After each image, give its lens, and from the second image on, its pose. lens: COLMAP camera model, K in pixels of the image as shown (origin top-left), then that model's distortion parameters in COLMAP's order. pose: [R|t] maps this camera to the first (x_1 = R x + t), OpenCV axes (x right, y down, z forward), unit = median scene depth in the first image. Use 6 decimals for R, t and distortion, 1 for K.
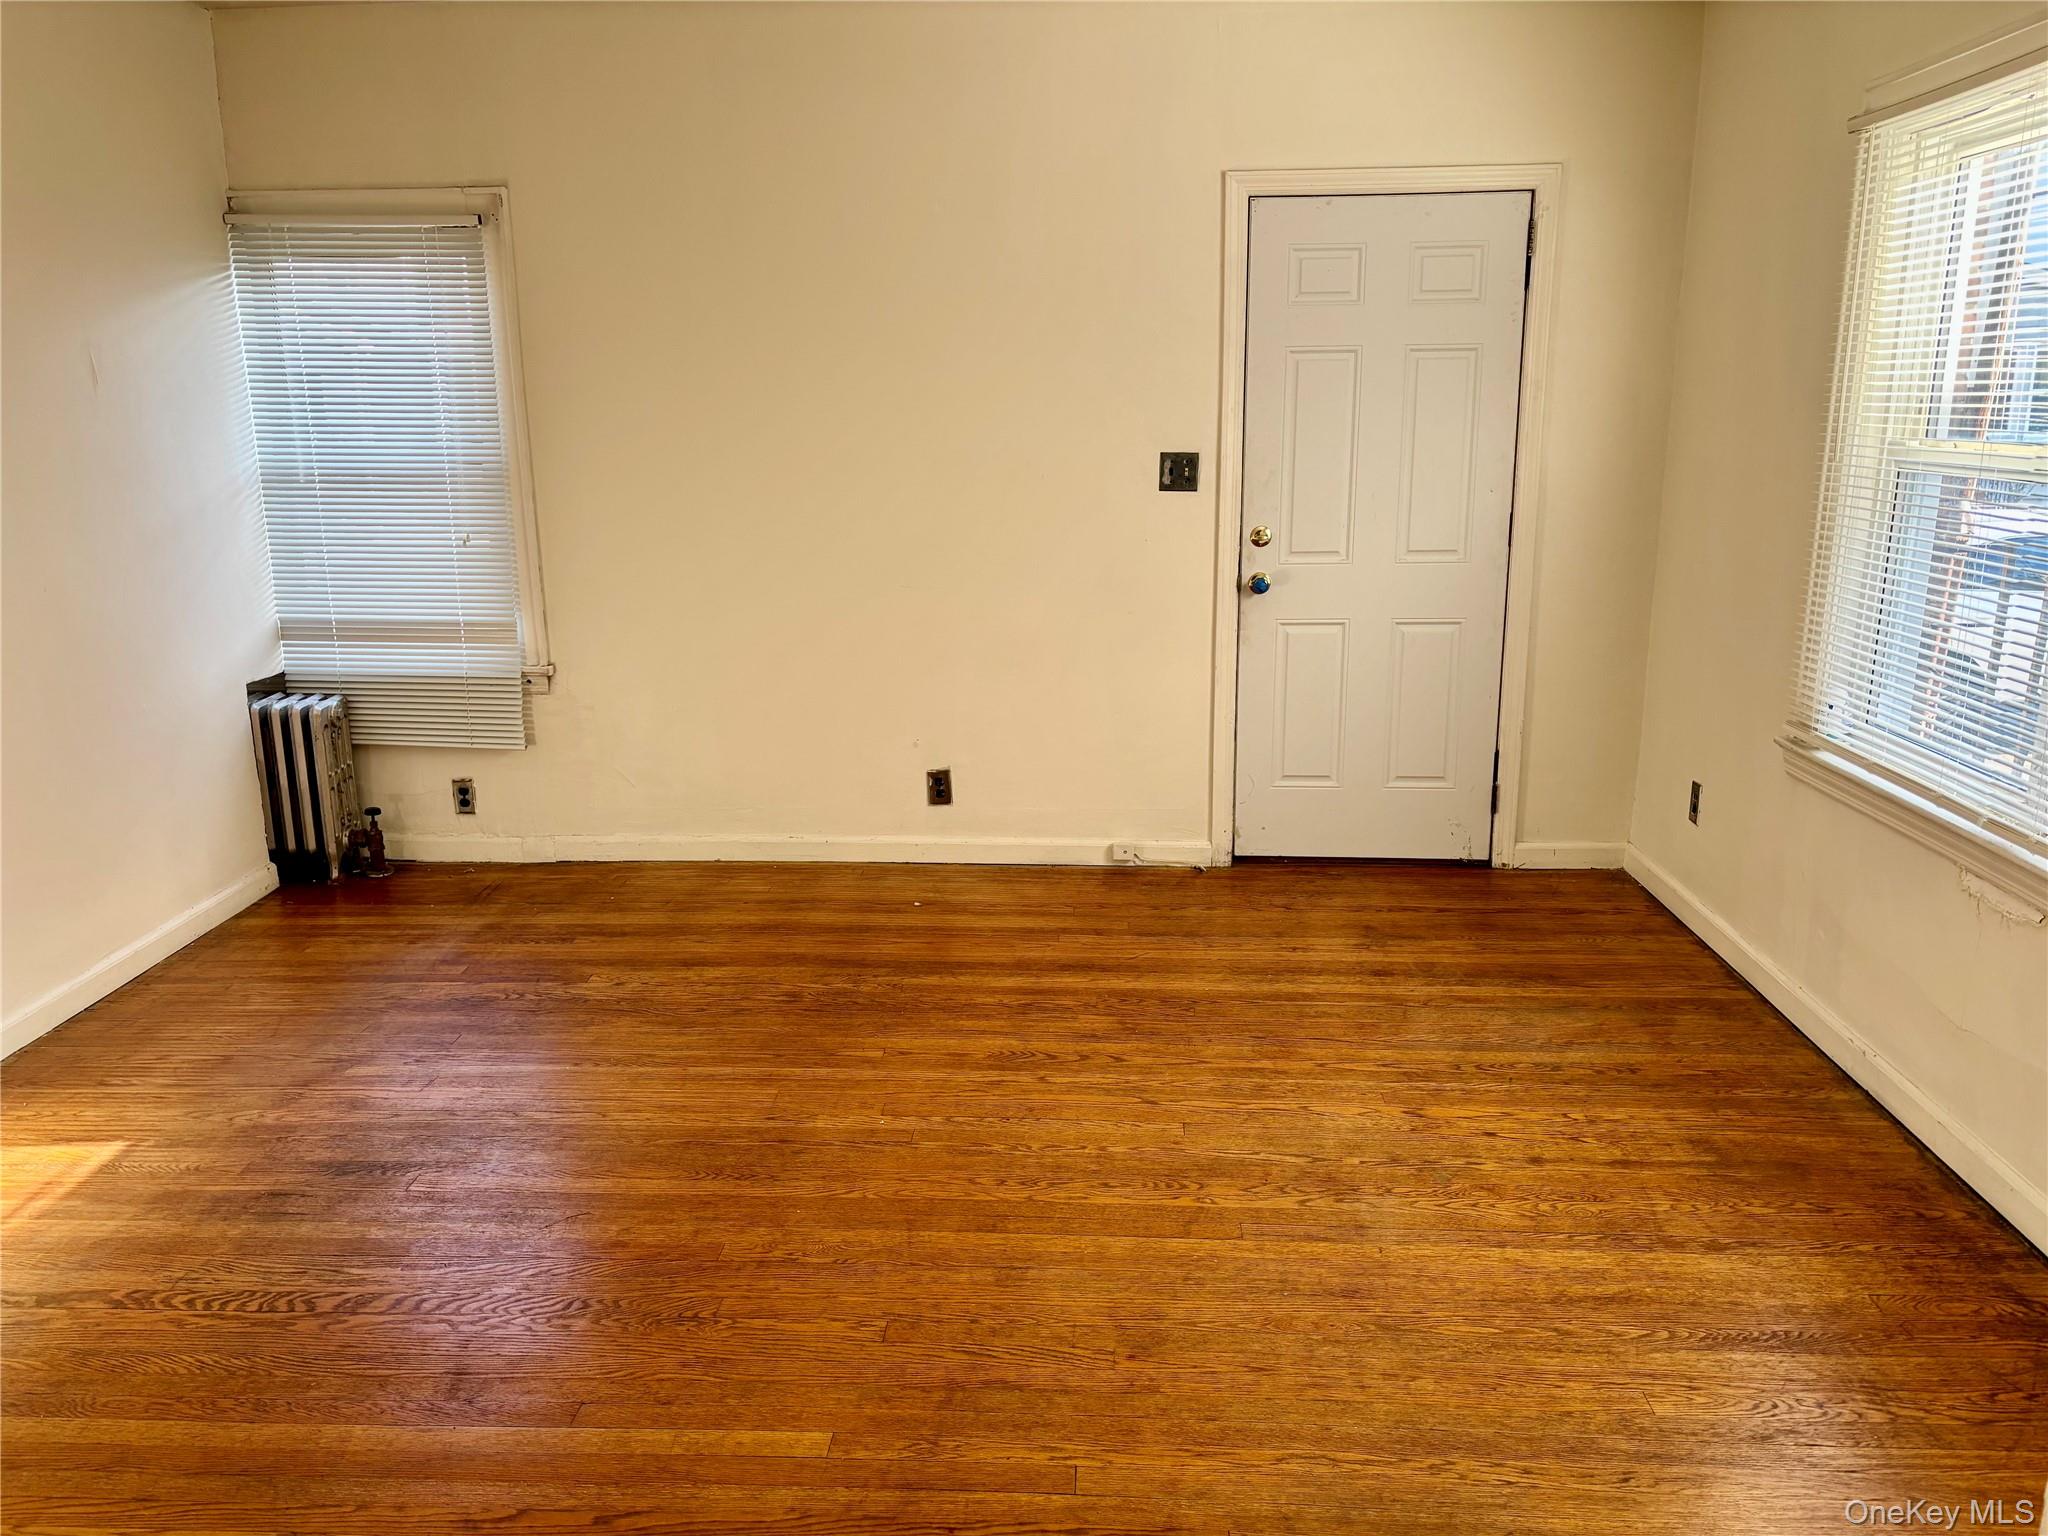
lens RADIAL K [[1545.8, 0, 1027.7], [0, 1545.8, 775.0], [0, 0, 1]] dist [0.001833, -0.000359]
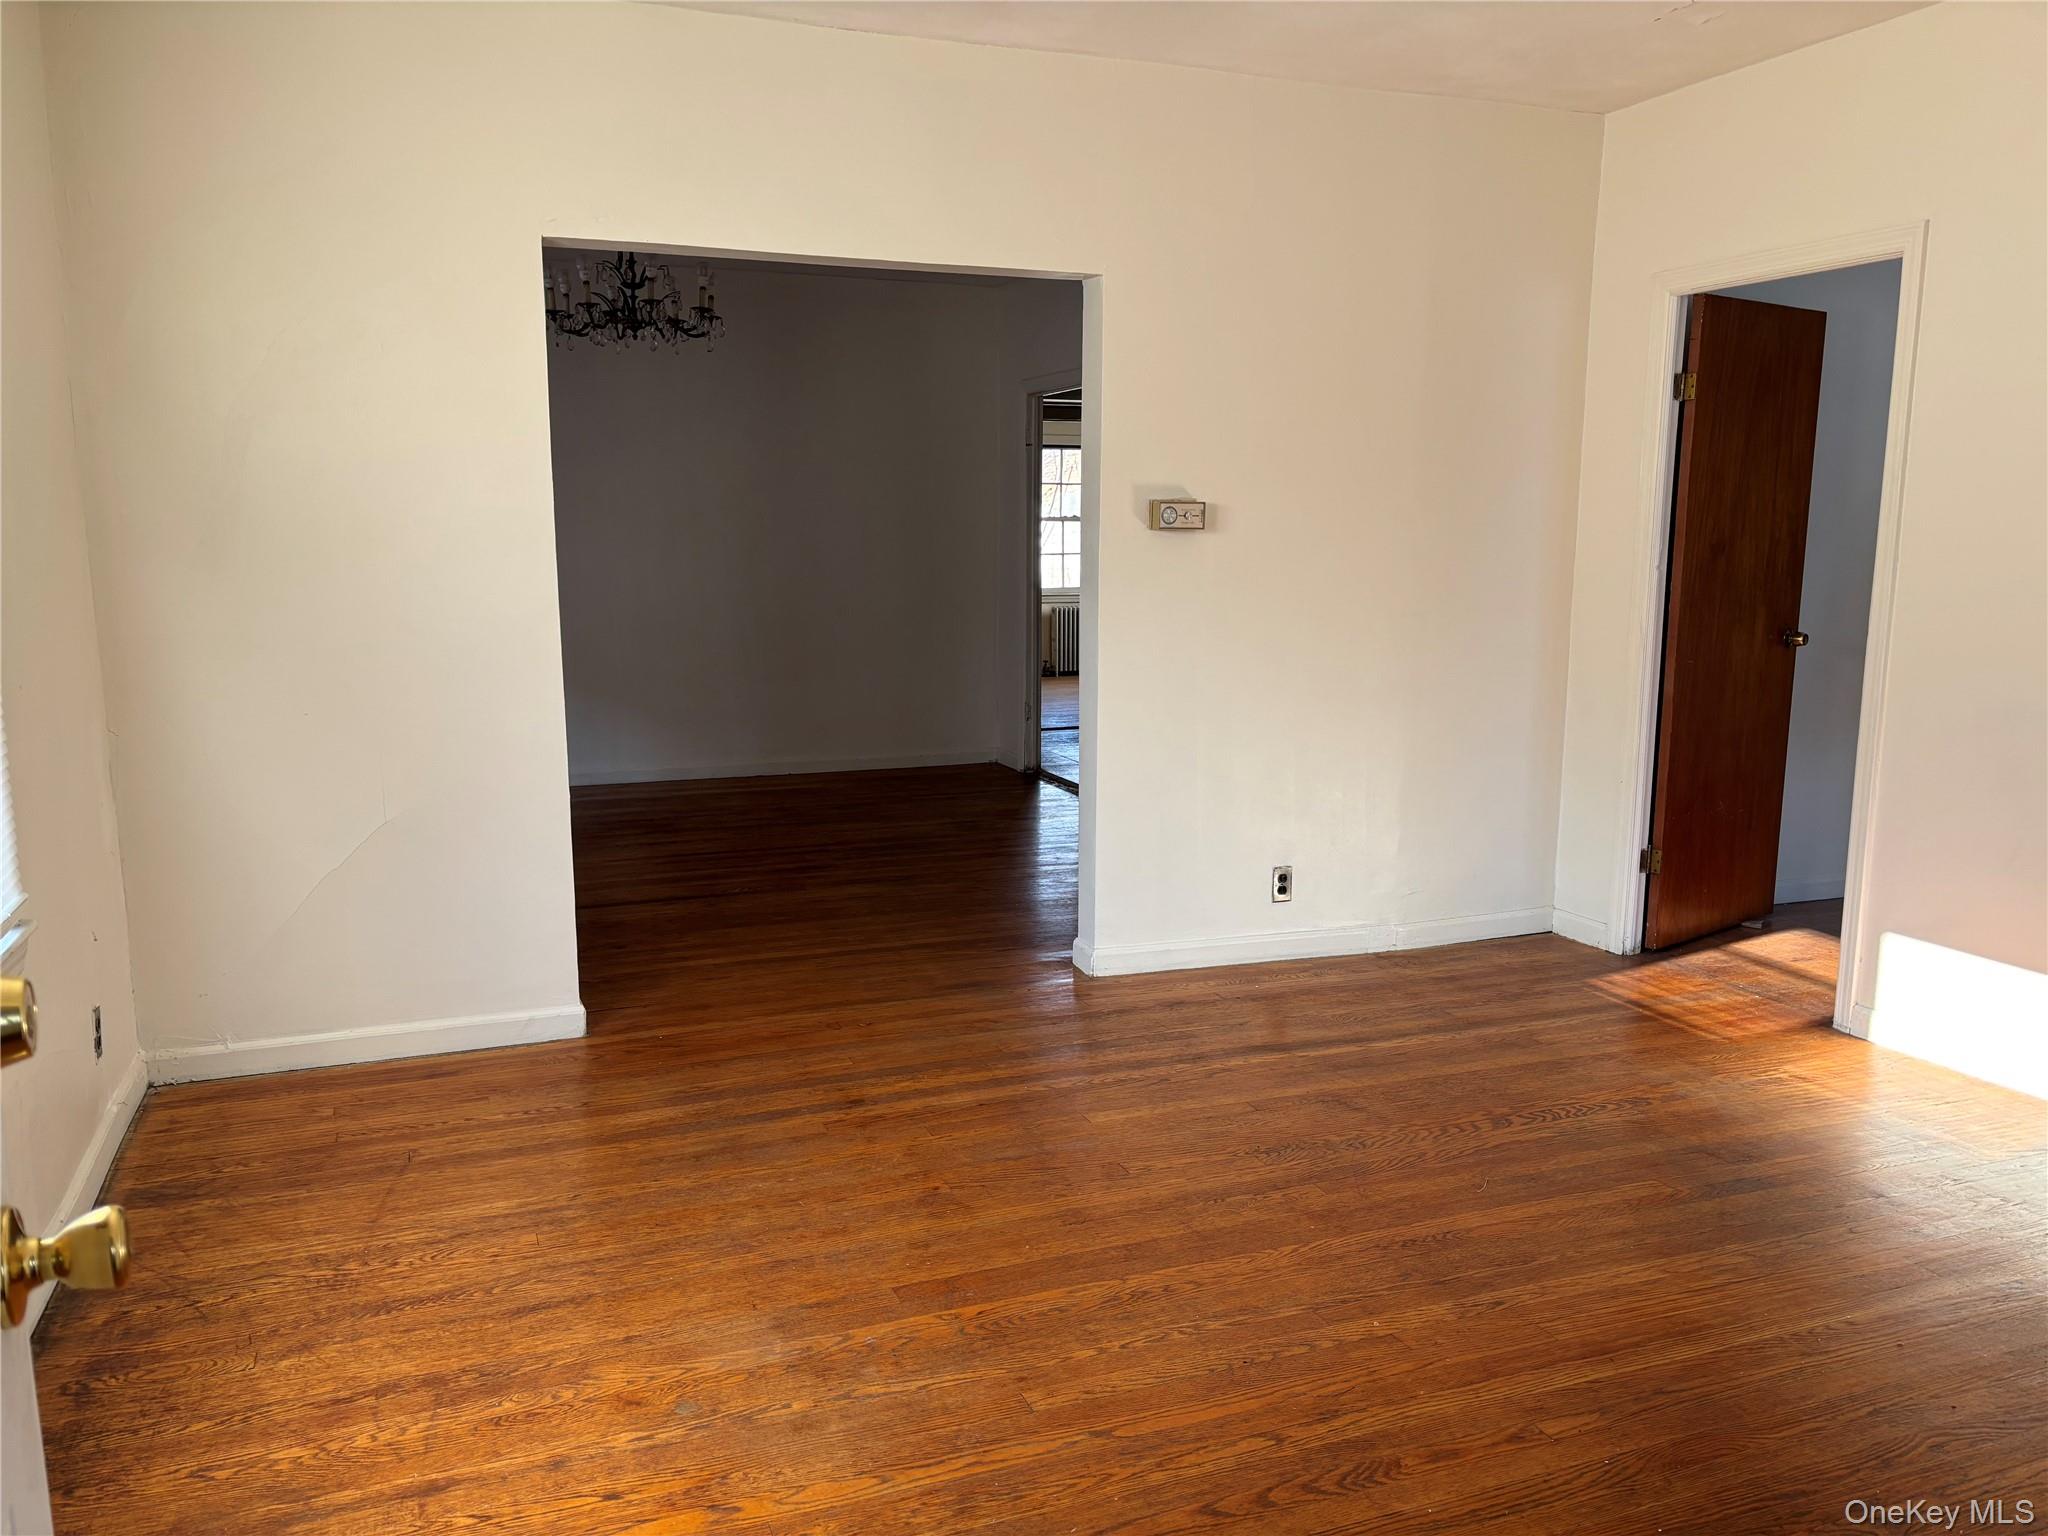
lens RADIAL K [[1545.8, 0, 1027.7], [0, 1545.8, 775.0], [0, 0, 1]] dist [0.001833, -0.000359]
pose [[-0.906249, 0.081627, -0.414788, 0.418682], [-0.088142, 0.923133, 0.374242, -0.357515], [0.413452, 0.375717, -0.829394, 1.634754]]
